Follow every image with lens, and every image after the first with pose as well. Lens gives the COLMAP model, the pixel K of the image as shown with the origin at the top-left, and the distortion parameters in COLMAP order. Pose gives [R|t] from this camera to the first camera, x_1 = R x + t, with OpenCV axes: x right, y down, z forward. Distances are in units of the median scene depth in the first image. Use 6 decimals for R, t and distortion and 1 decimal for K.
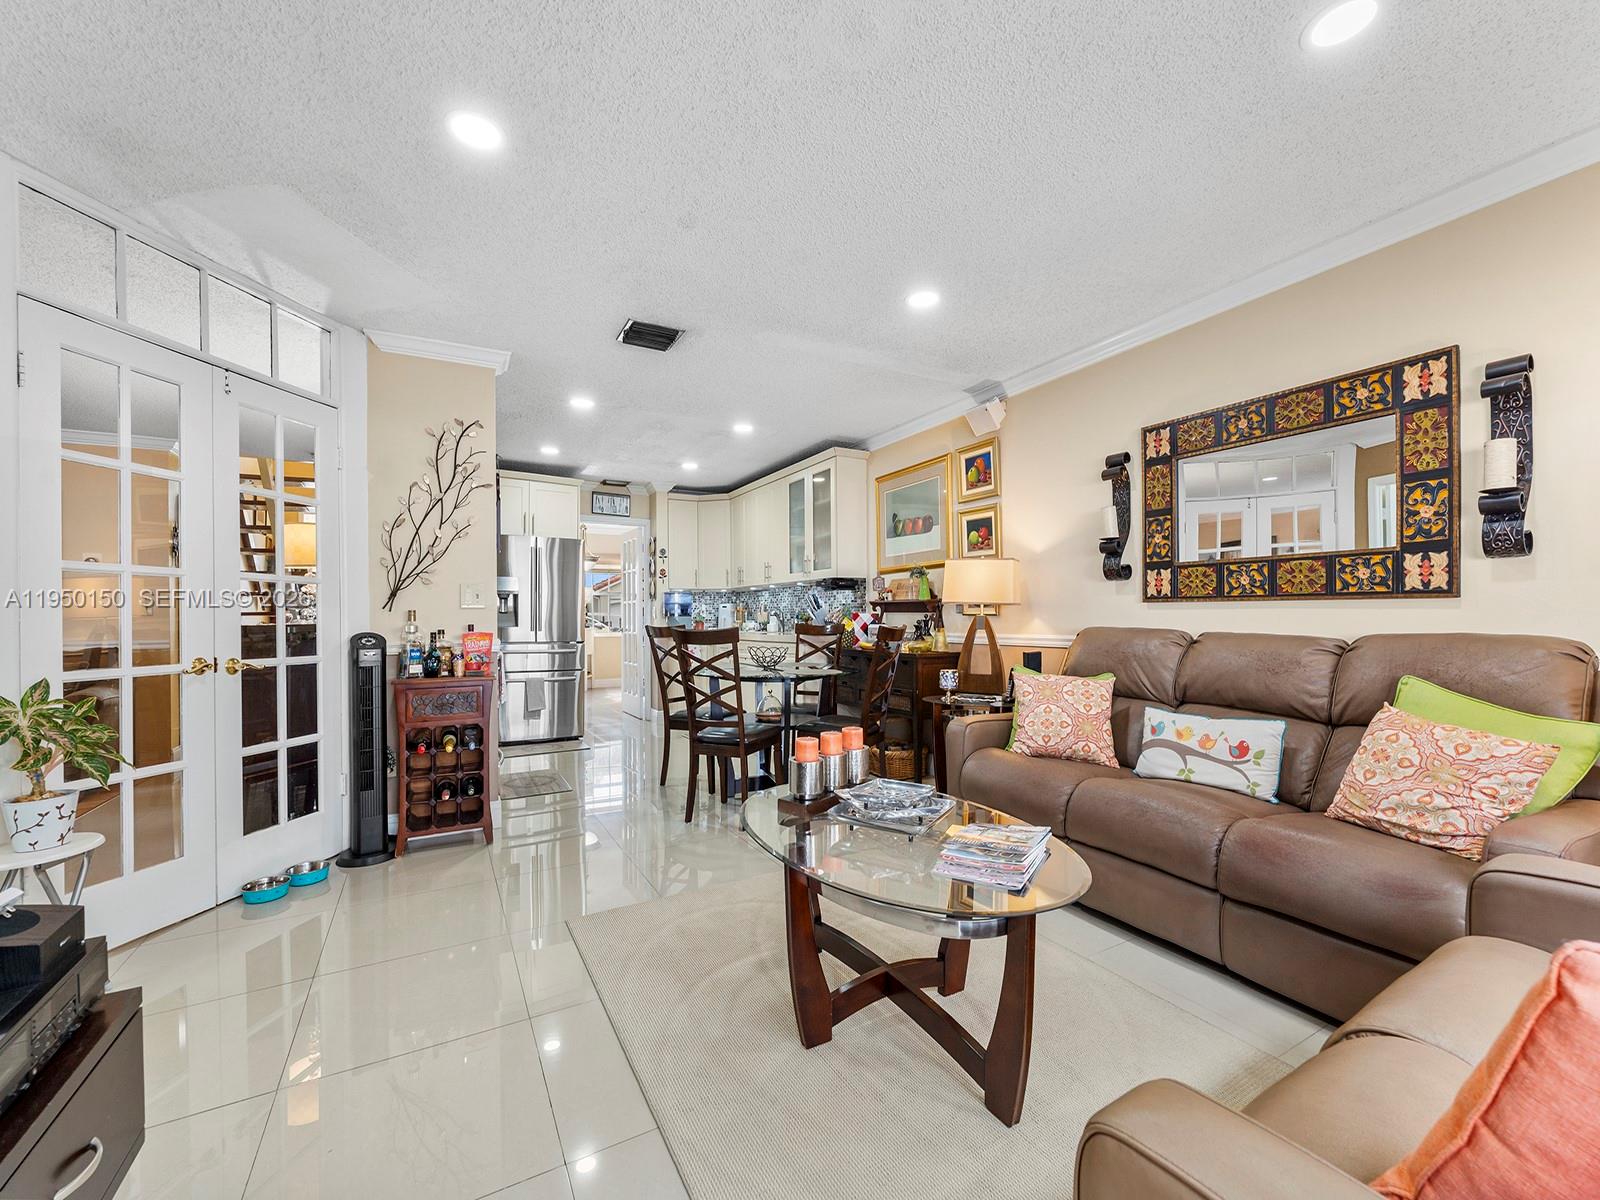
lens RADIAL K [[655.3, 0, 800.3], [0, 655.3, 605.2], [0, 0, 1]] dist [-0.000667, -0.000260]
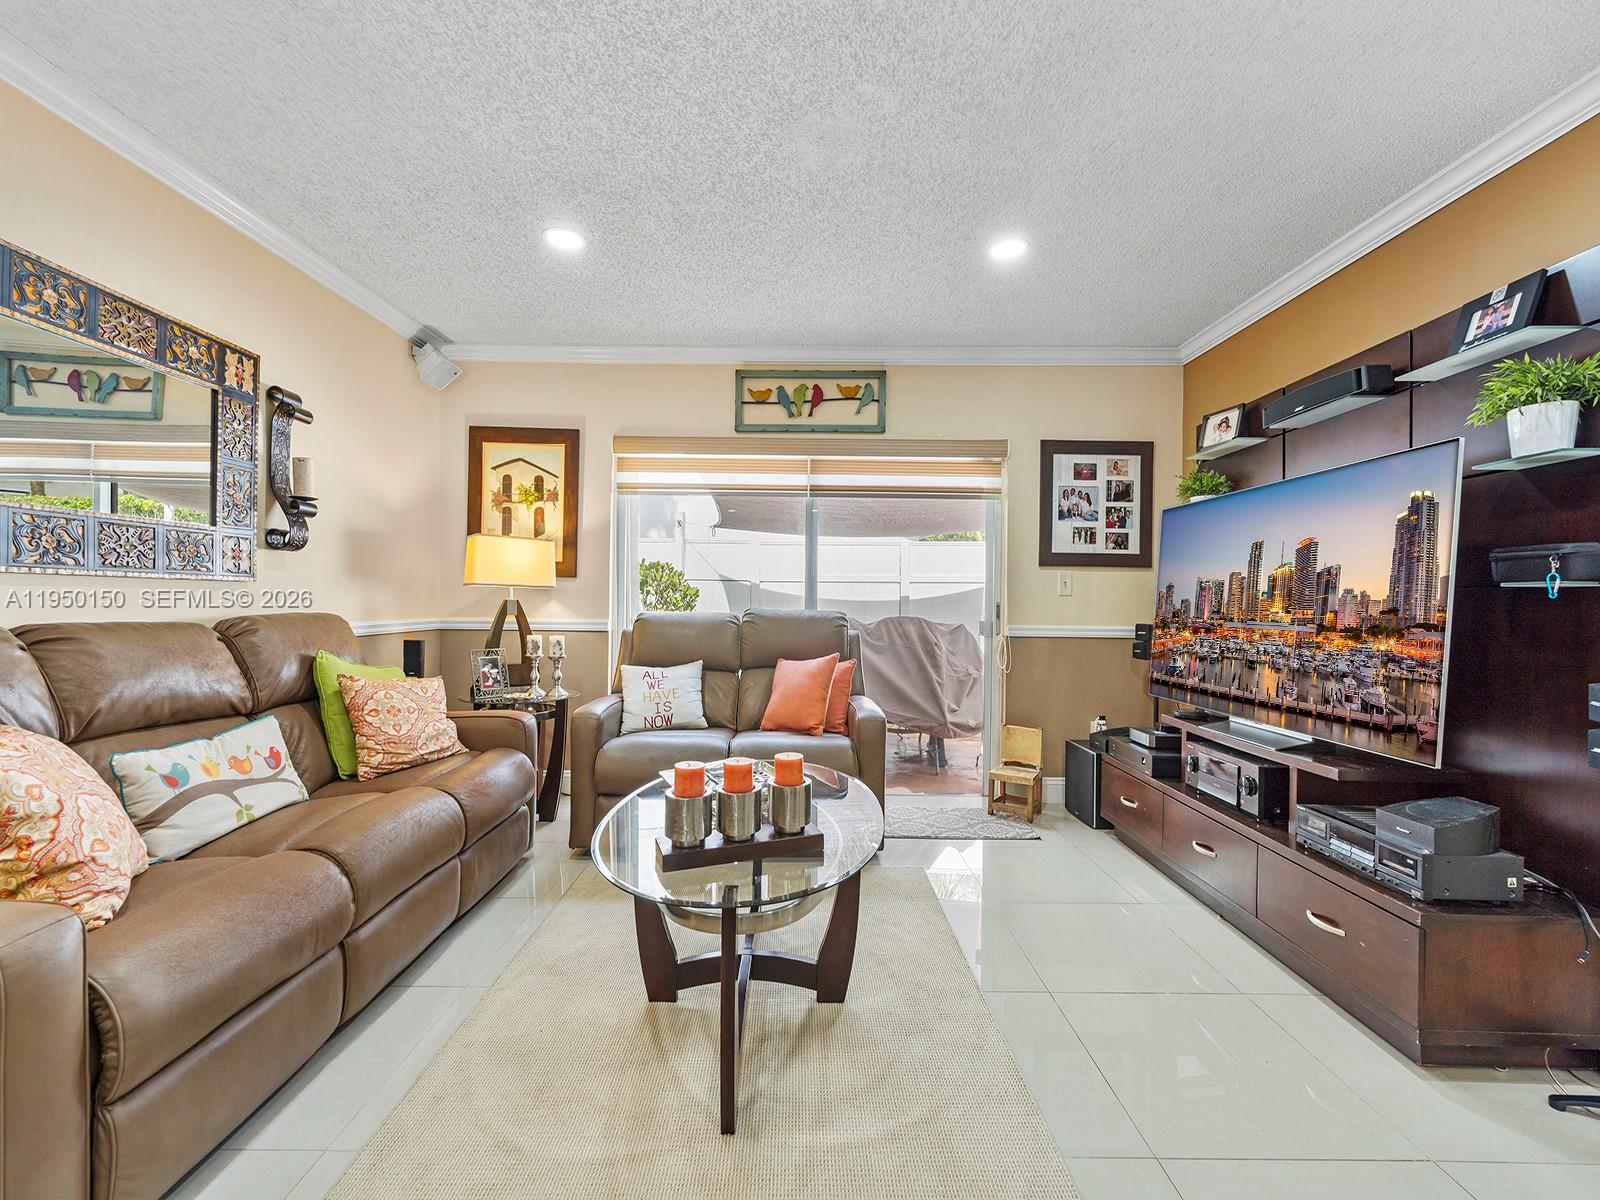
lens RADIAL K [[655.3, 0, 799.8], [0, 655.3, 602.4], [0, 0, 1]] dist [-0.000667, -0.000260]
pose [[-0.872000, 0.004901, 0.489481, -0.304495], [-0.001878, 0.999909, -0.013357, 0.031342], [-0.489502, -0.012567, -0.871912, 1.335628]]
